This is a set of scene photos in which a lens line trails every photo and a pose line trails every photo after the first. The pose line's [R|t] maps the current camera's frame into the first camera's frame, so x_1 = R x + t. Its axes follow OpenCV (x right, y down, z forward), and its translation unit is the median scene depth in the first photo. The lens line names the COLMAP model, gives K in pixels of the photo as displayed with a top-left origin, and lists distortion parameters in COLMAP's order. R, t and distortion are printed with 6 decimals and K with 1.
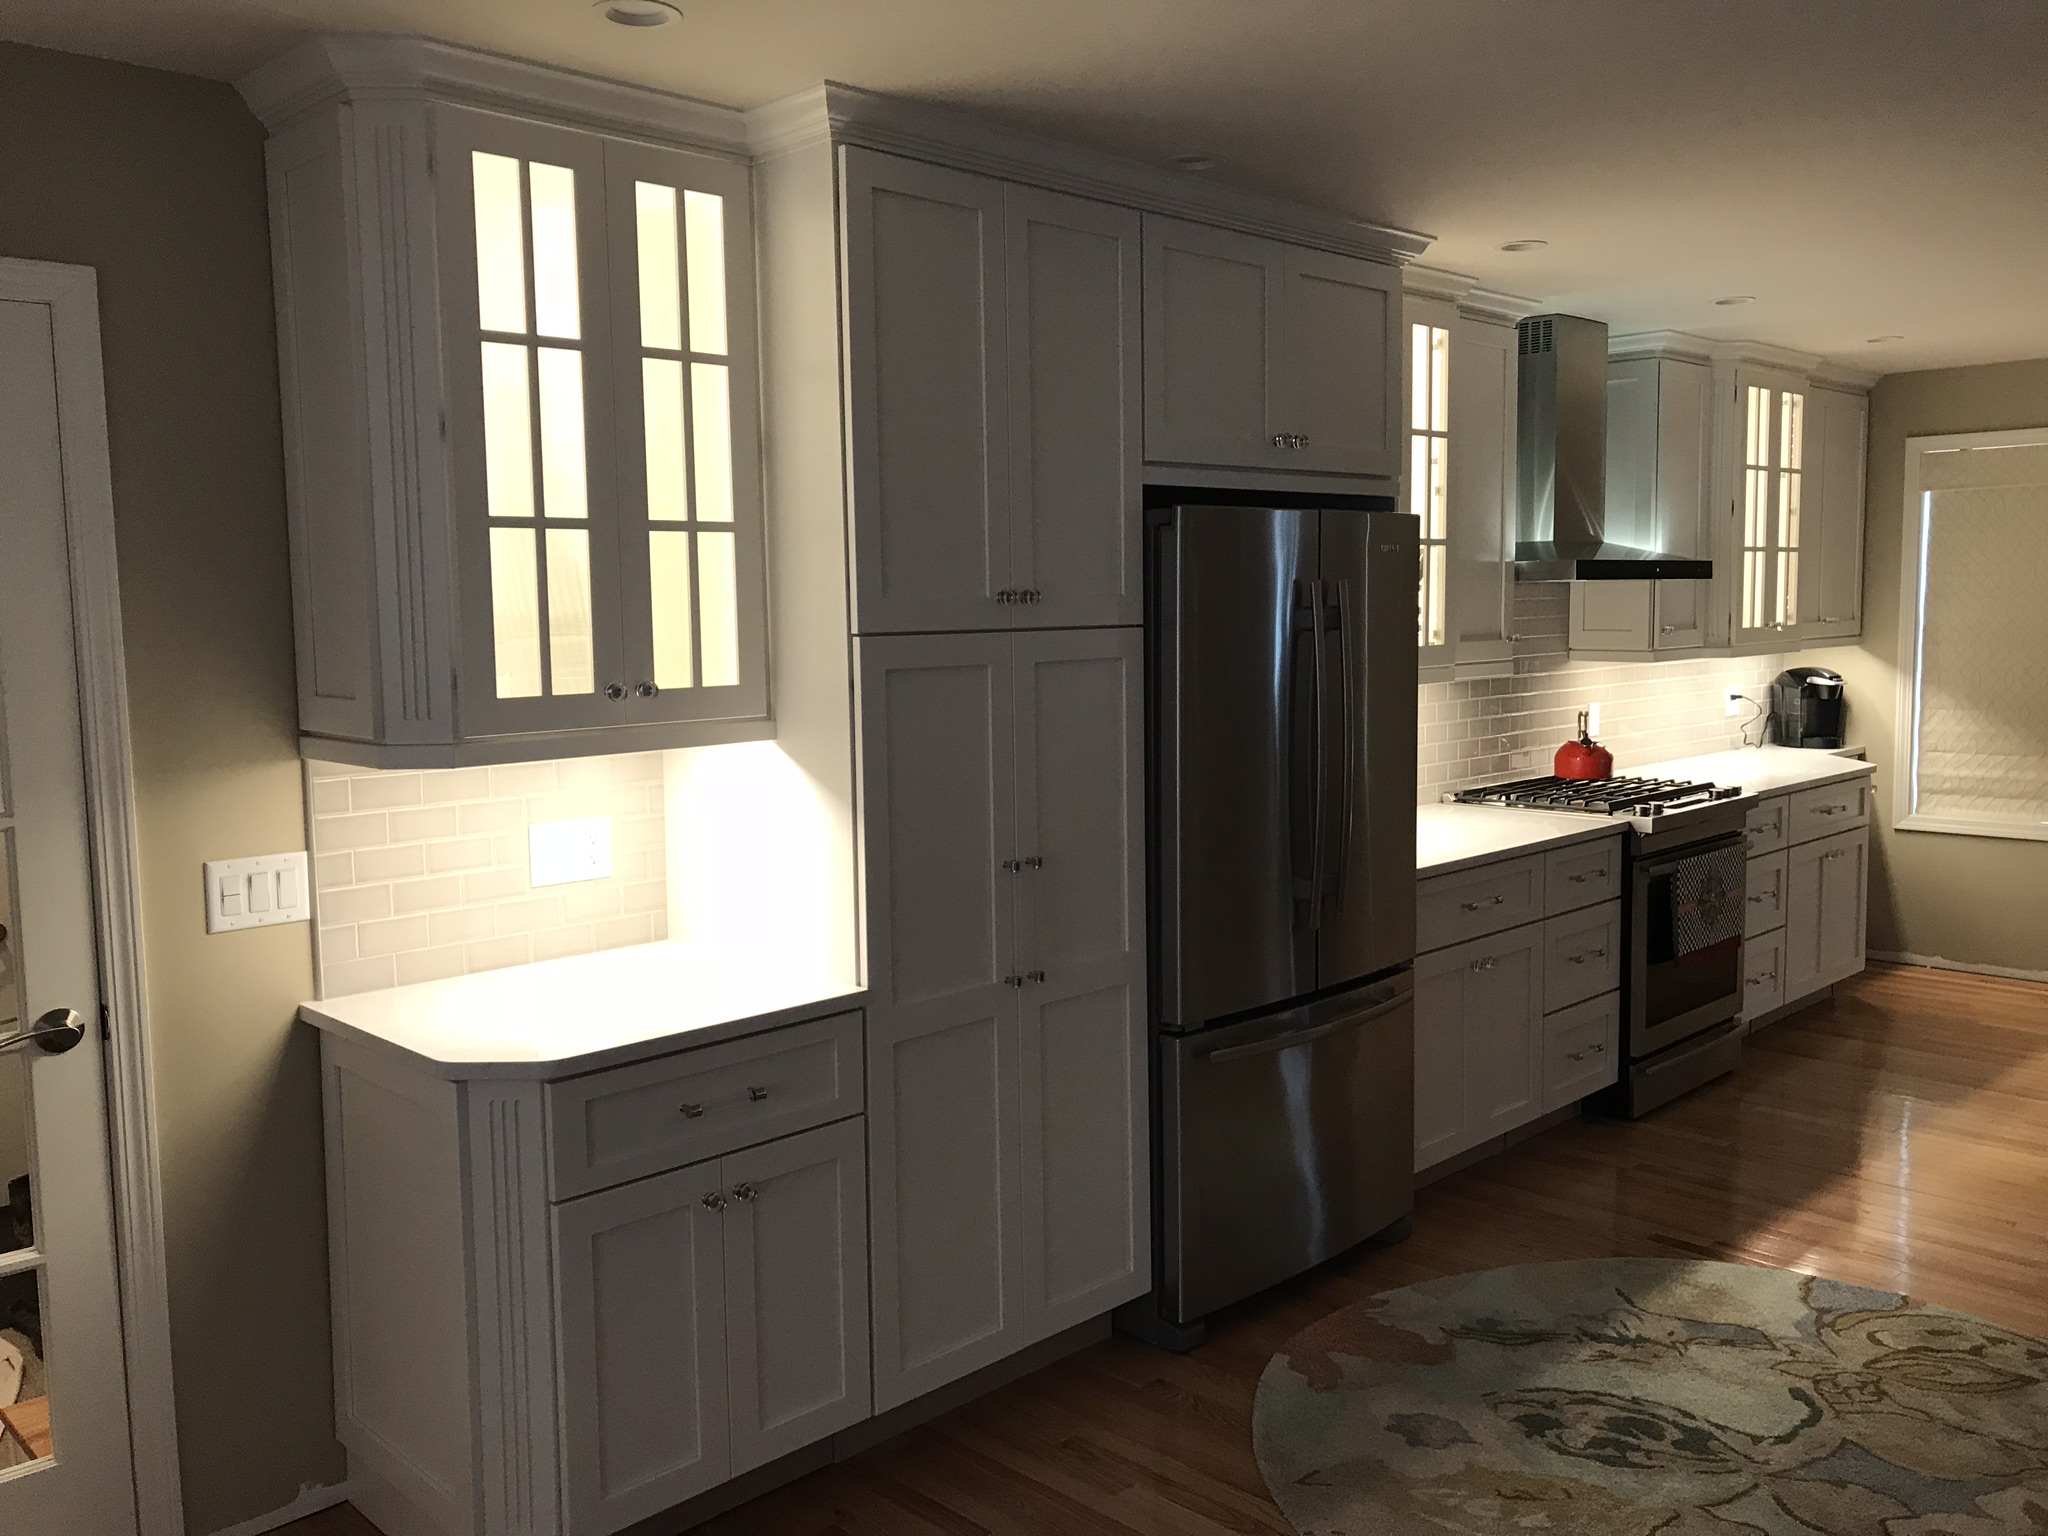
lens RADIAL K [[1687.5, 0, 1025.9], [0, 1687.5, 768.1], [0, 0, 1]] dist [0.037343, -0.013300]
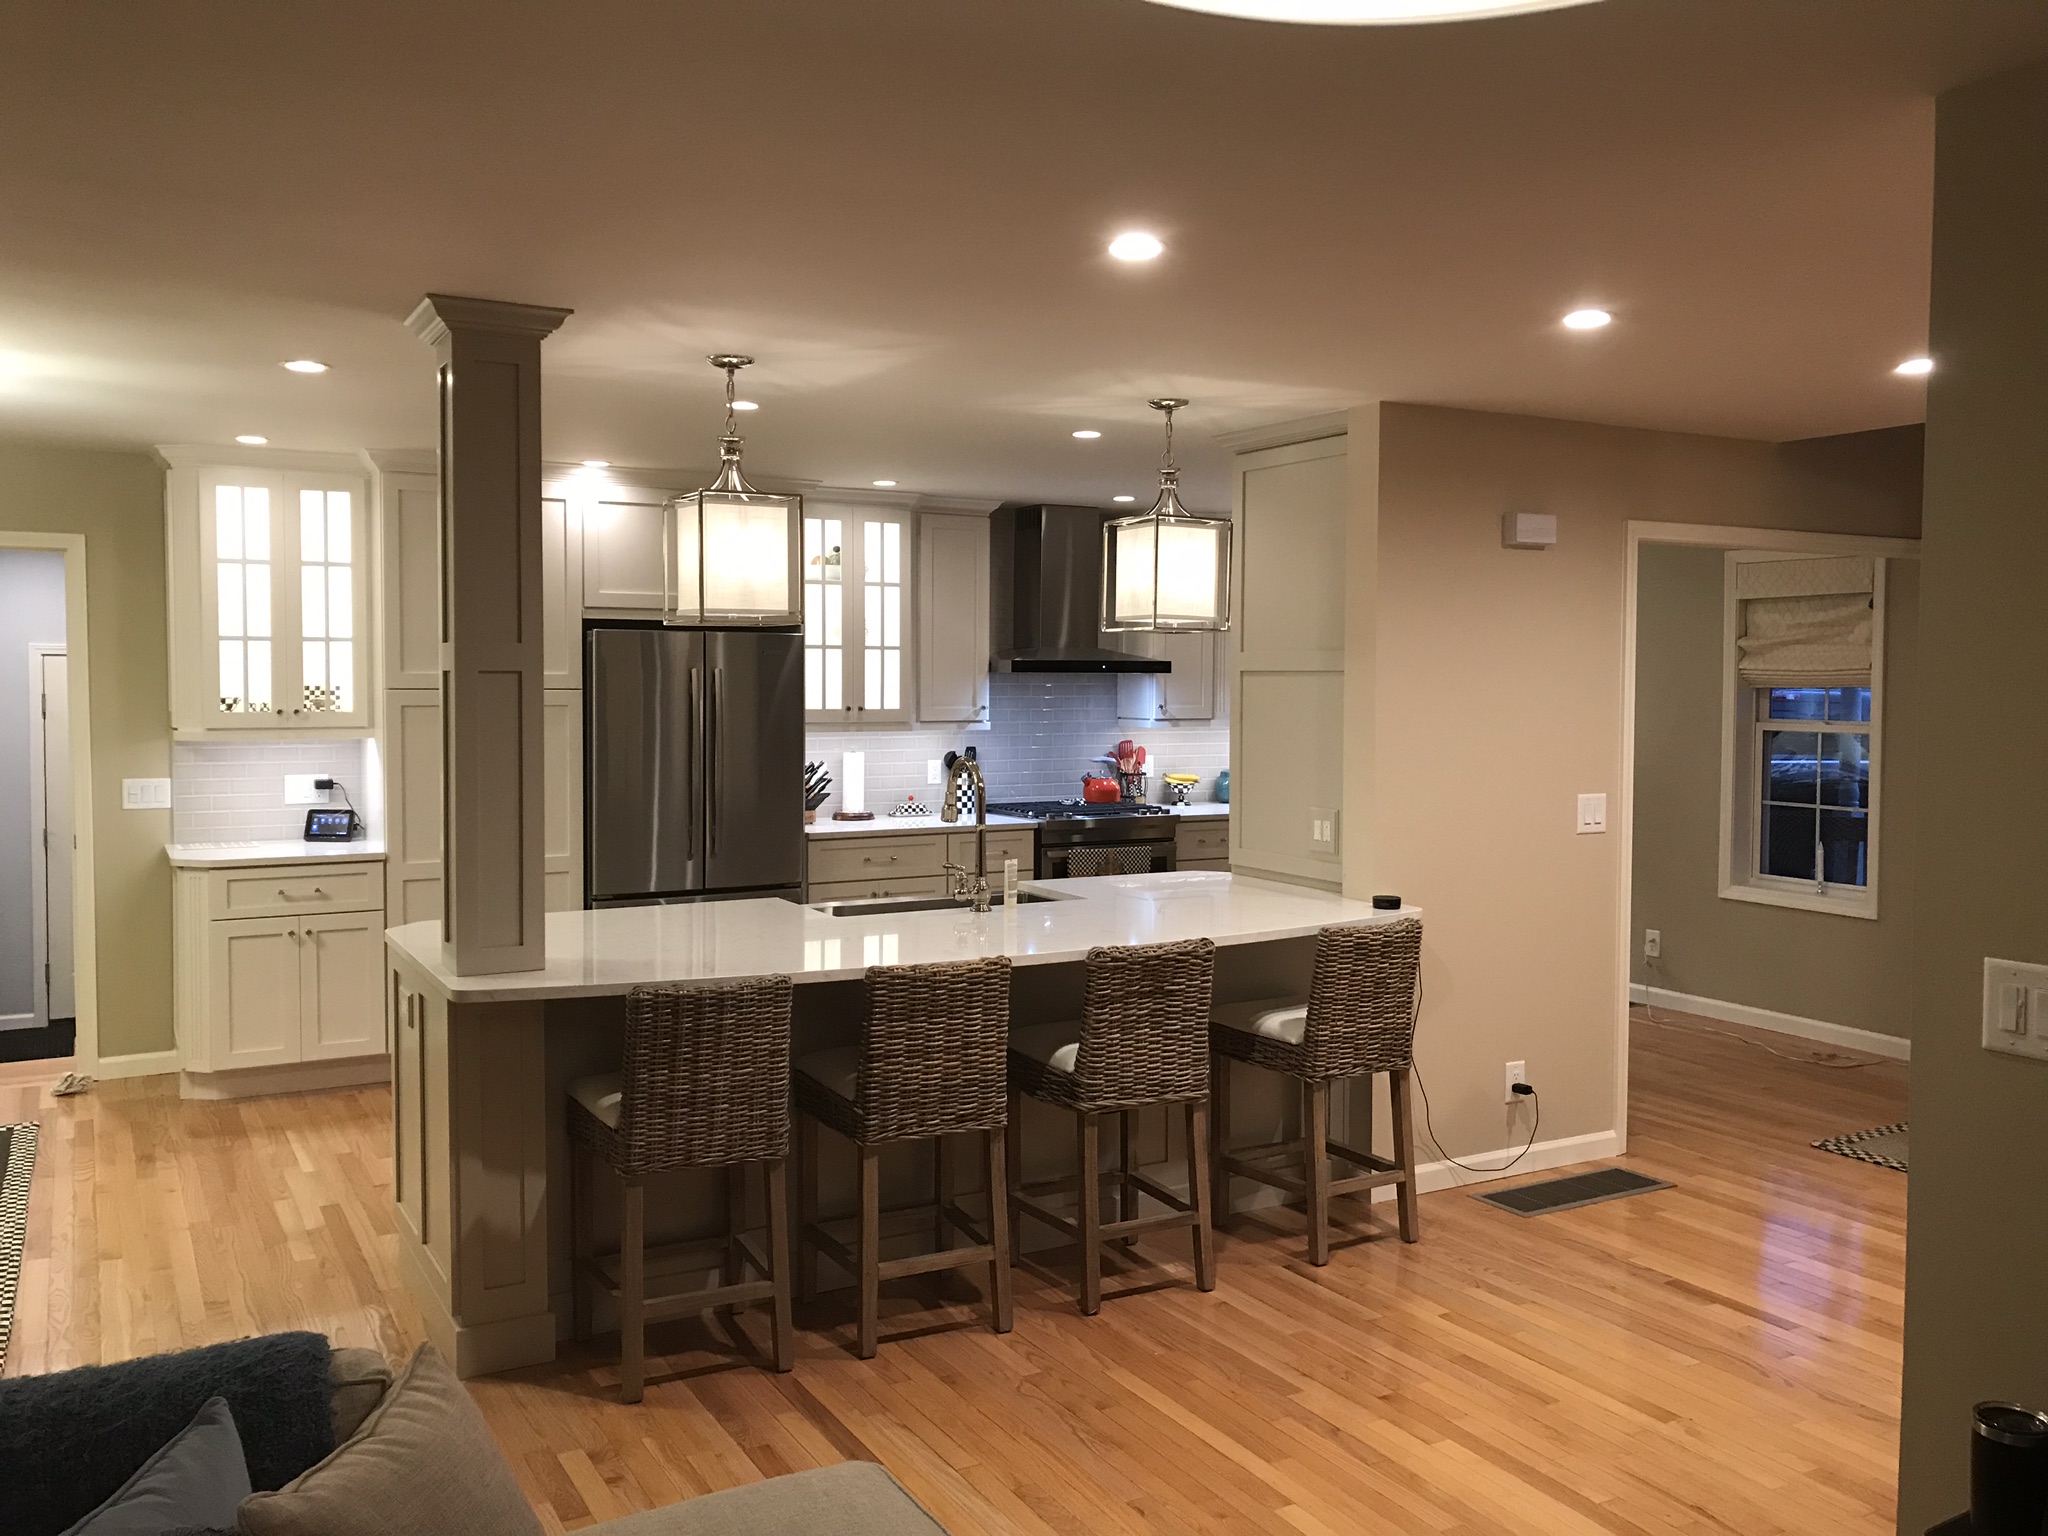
lens RADIAL K [[1687.5, 0, 1018.3], [0, 1687.5, 767.1], [0, 0, 1]] dist [0.037343, -0.013300]
pose [[0.961798, 0.031903, -0.271896, 1.126113], [-0.044793, 0.998141, -0.041333, 0.066956], [0.270072, 0.051933, 0.961439, -0.779572]]
